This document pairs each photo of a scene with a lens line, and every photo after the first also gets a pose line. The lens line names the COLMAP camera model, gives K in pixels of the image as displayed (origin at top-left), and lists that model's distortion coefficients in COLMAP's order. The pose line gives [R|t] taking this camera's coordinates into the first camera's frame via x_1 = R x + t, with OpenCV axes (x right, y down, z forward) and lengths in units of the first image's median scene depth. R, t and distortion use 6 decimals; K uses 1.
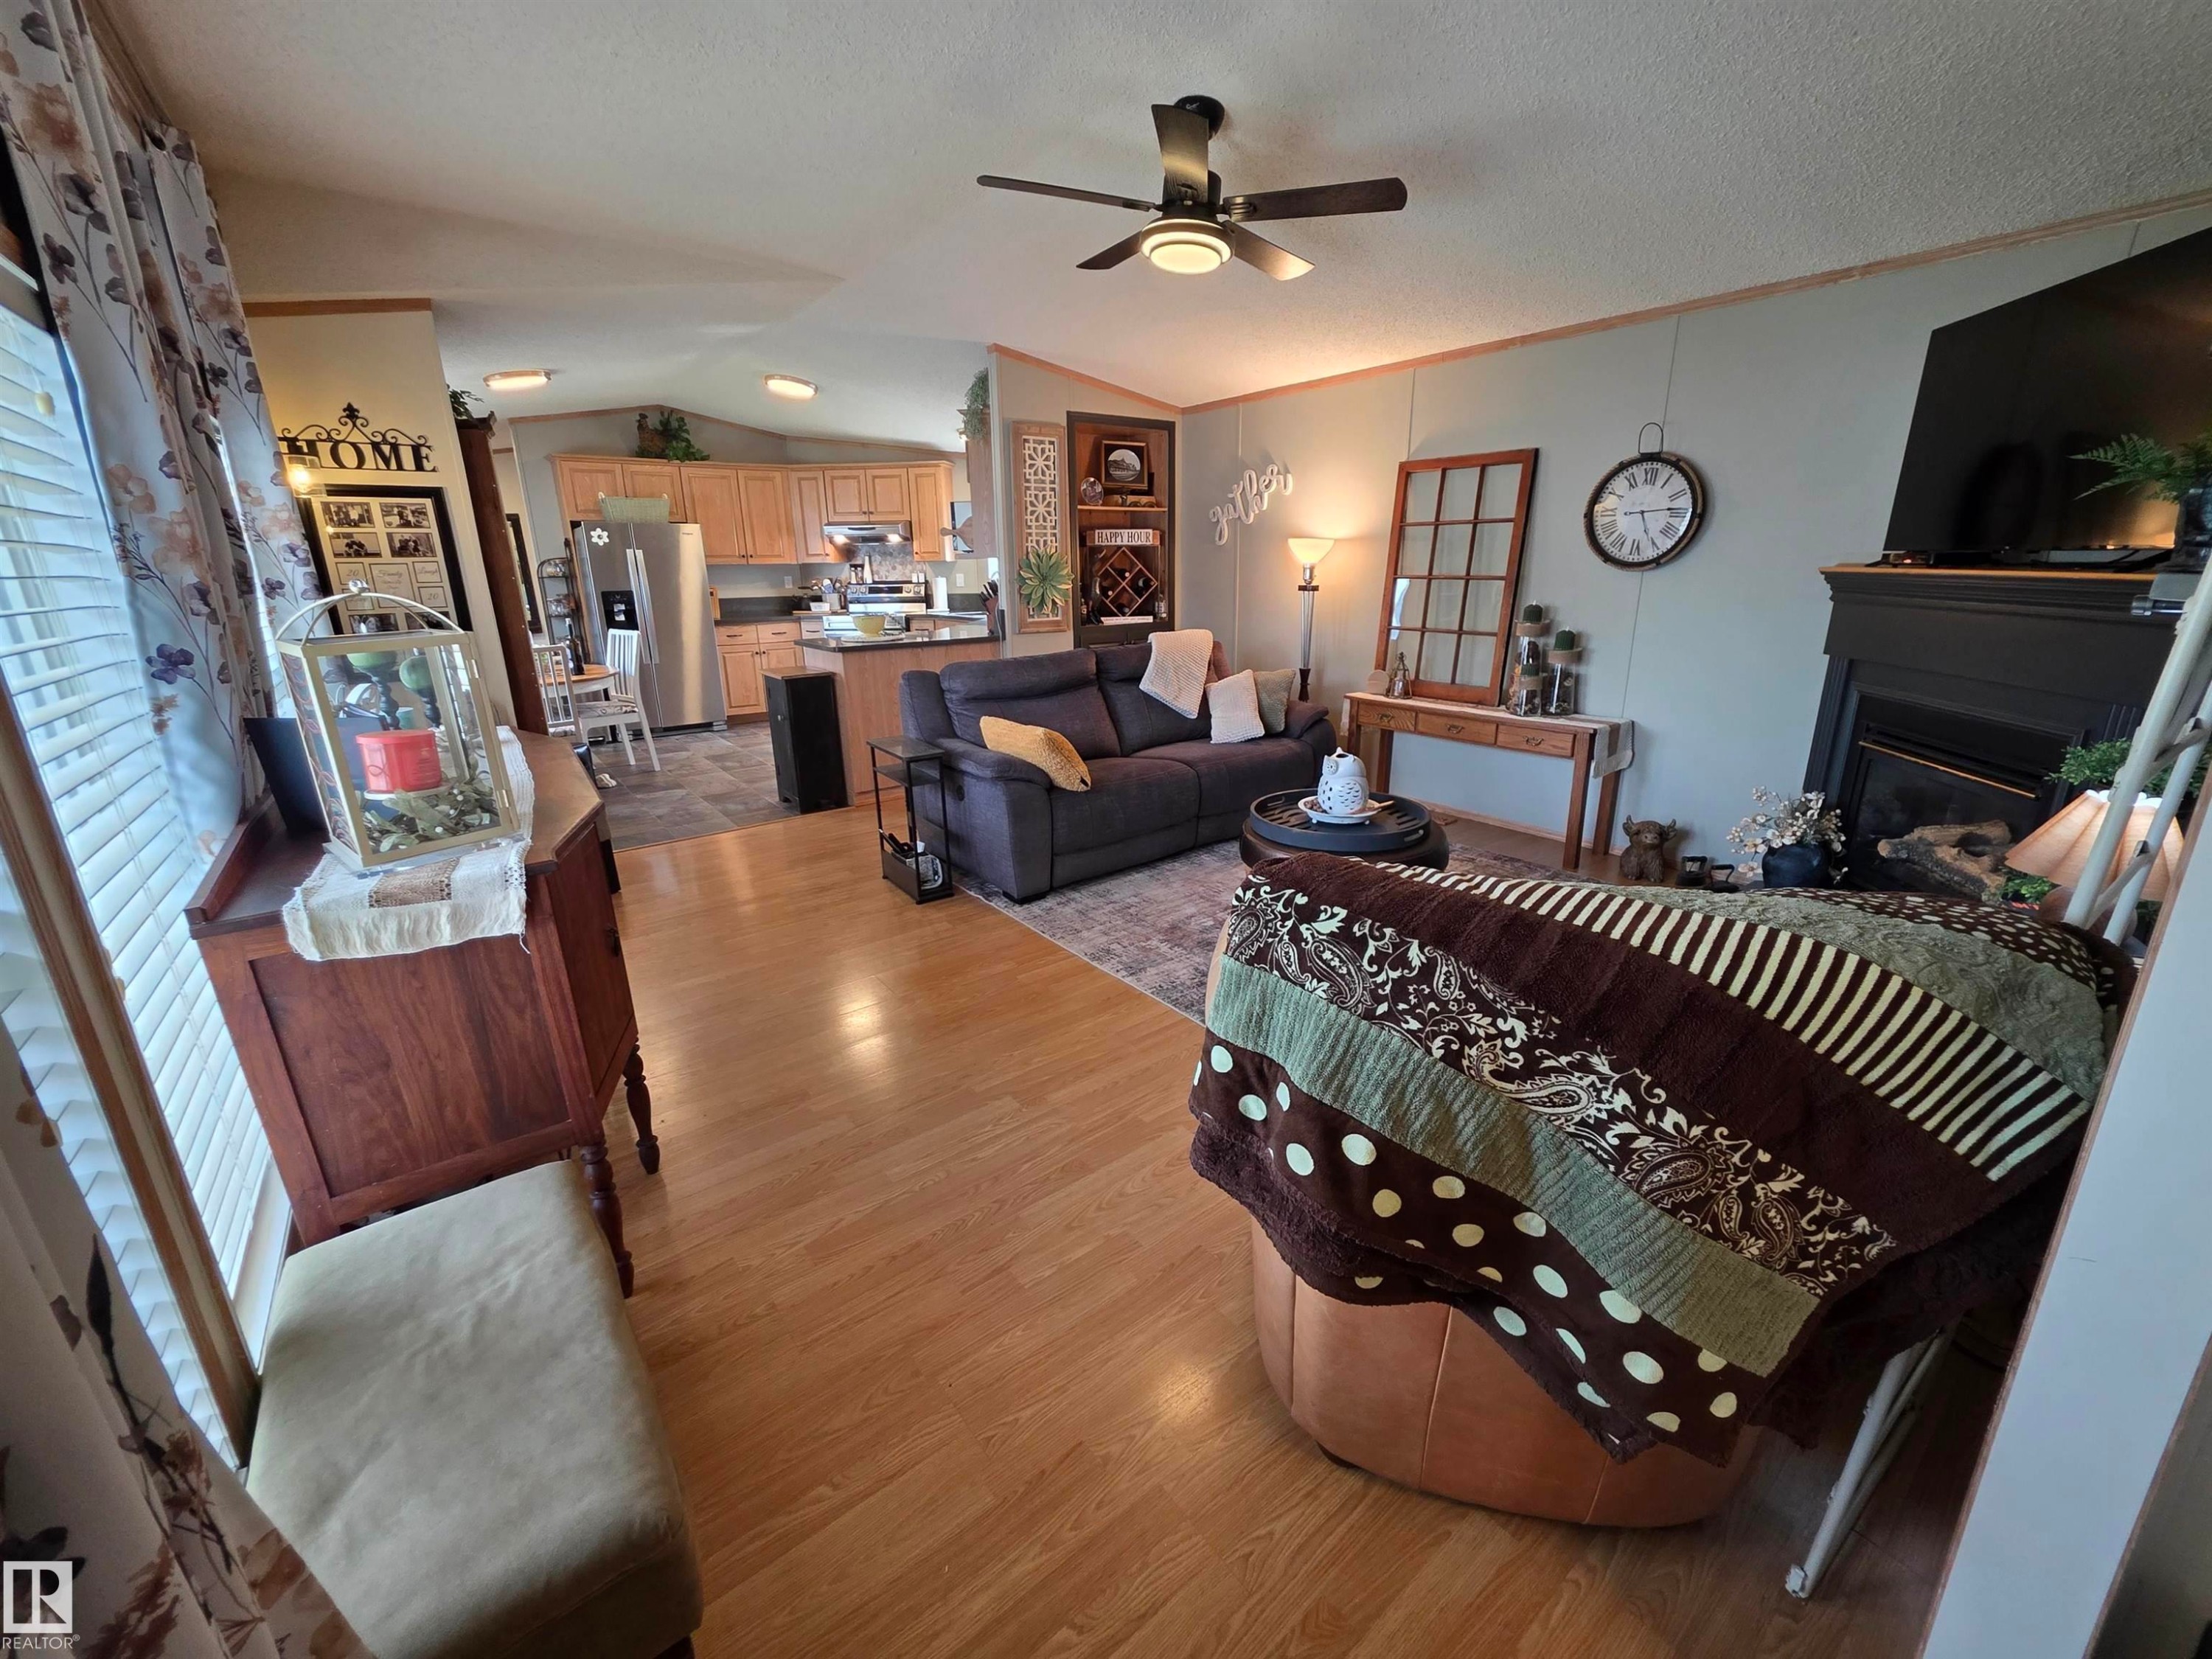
lens RADIAL K [[901.3, 0, 1116.8], [0, 901.3, 825.0], [0, 0, 1]] dist [0.001423, 0.000195]
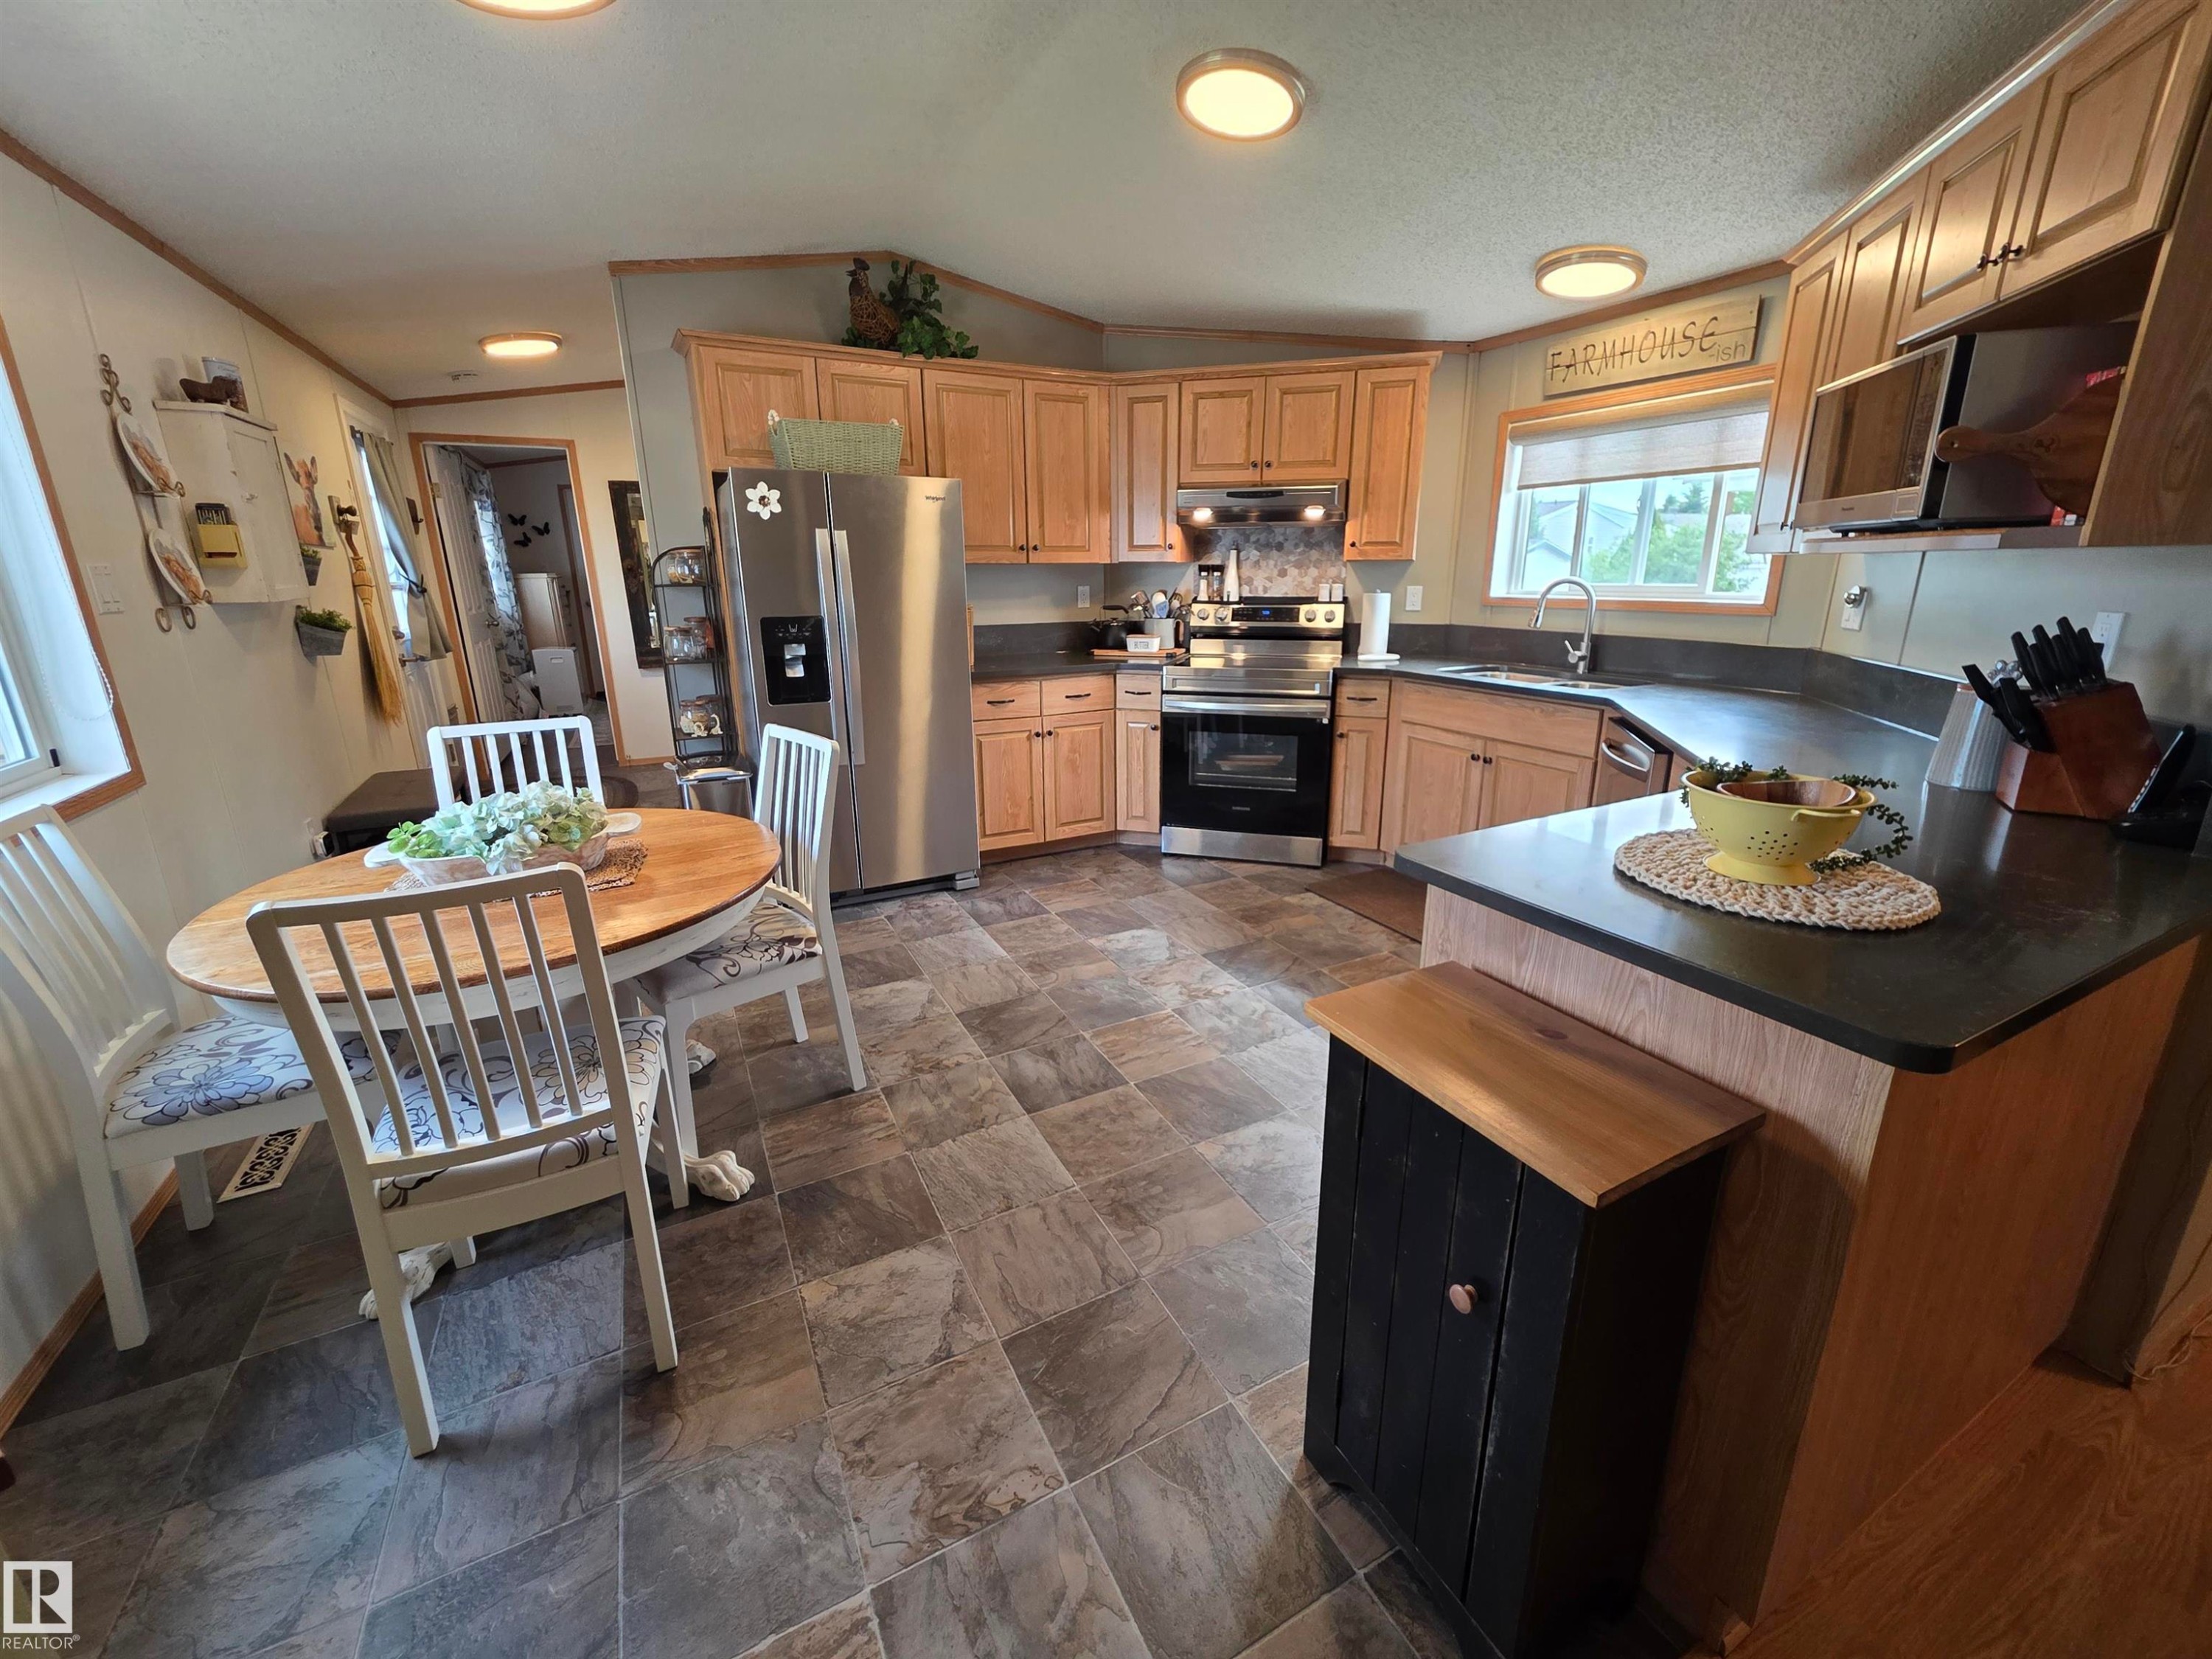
lens RADIAL K [[901.3, 0, 1106.3], [0, 901.3, 831.7], [0, 0, 1]] dist [0.001423, 0.000195]
pose [[0.984448, 0.057707, -0.165929, -0.280959], [-0.057511, 0.998327, 0.005992, -0.145483], [0.165997, 0.003644, 0.986120, 0.513690]]
